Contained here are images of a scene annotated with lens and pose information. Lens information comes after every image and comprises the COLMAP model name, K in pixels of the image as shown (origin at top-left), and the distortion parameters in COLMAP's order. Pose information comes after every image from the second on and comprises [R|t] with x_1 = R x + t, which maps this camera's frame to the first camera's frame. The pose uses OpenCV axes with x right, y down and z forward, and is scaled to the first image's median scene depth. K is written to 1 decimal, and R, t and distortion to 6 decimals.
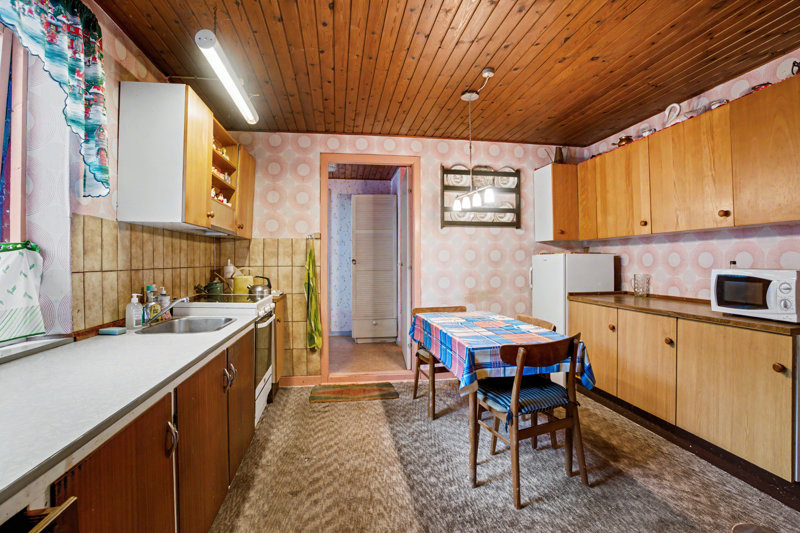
lens RADIAL K [[381.5, 0, 400.0], [0, 381.5, 266.5], [0, 0, 1]] dist [-0.000512, -0.000025]
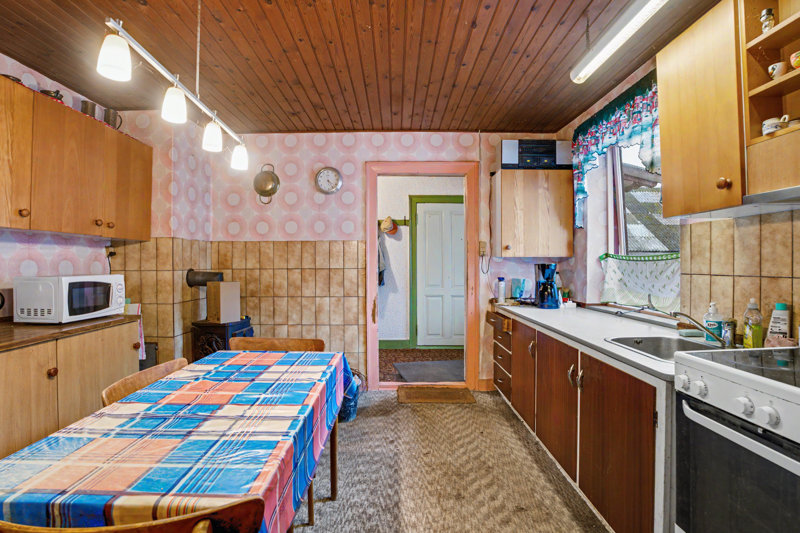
lens RADIAL K [[381.5, 0, 400.0], [0, 381.5, 266.5], [0, 0, 1]] dist [-0.000512, -0.000025]
pose [[-0.987795, 0.005423, 0.155666, -0.129551], [0.007857, 0.999856, 0.015027, -0.028440], [-0.155562, 0.016067, -0.987695, 1.946343]]
